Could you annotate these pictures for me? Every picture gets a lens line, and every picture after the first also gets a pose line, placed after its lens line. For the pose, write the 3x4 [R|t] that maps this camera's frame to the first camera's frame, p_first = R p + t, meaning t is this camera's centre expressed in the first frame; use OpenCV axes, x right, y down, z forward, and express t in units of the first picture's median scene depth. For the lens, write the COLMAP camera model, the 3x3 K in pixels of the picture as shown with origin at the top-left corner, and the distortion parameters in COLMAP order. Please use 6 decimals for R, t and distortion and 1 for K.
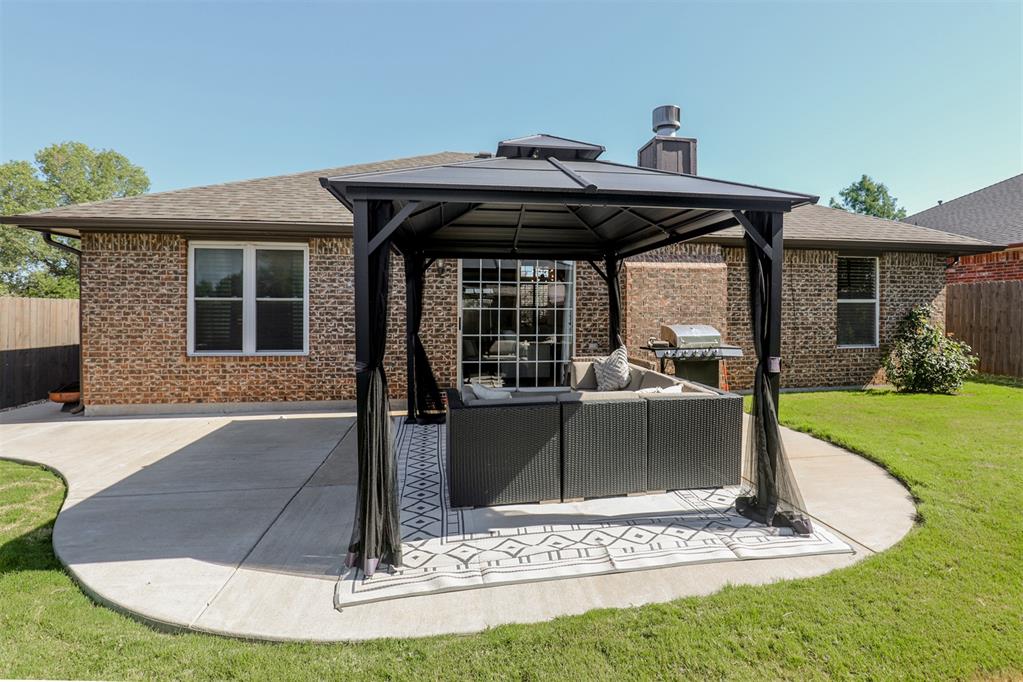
lens RADIAL K [[502.6, 0, 486.0], [0, 502.6, 322.2], [0, 0, 1]] dist [-0.033928, 0.000712]
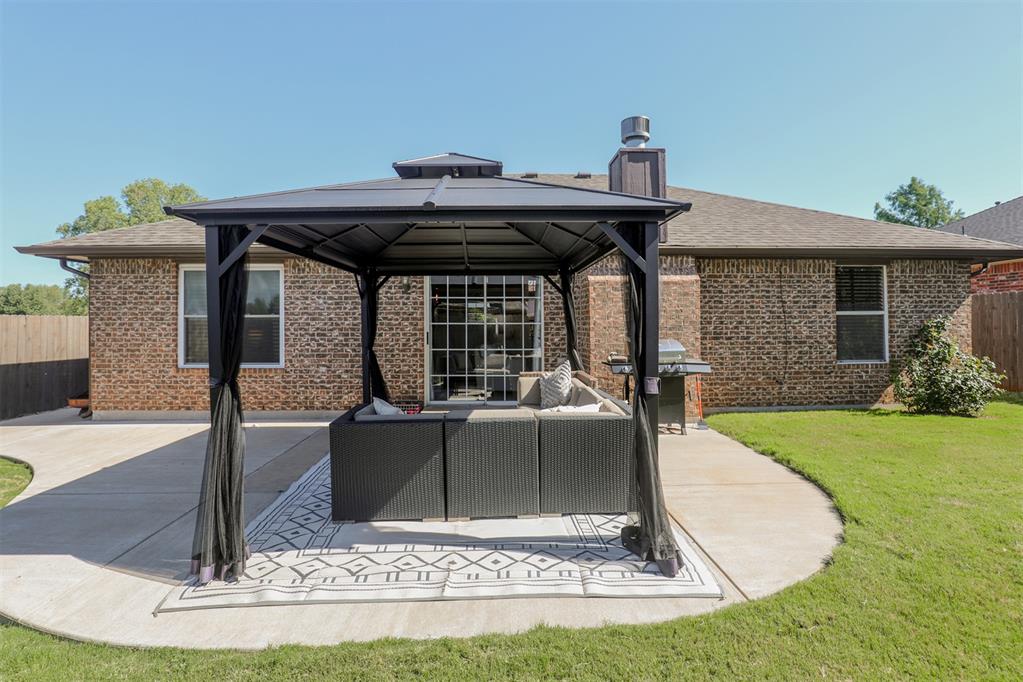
lens RADIAL K [[477.1, 0, 508.0], [0, 477.1, 327.9], [0, 0, 1]] dist [-0.029929, 0.000501]
pose [[0.991865, -0.003157, -0.127256, 0.265805], [0.001782, 0.999939, -0.010918, -0.008417], [0.127283, 0.010602, 0.991810, 0.051589]]
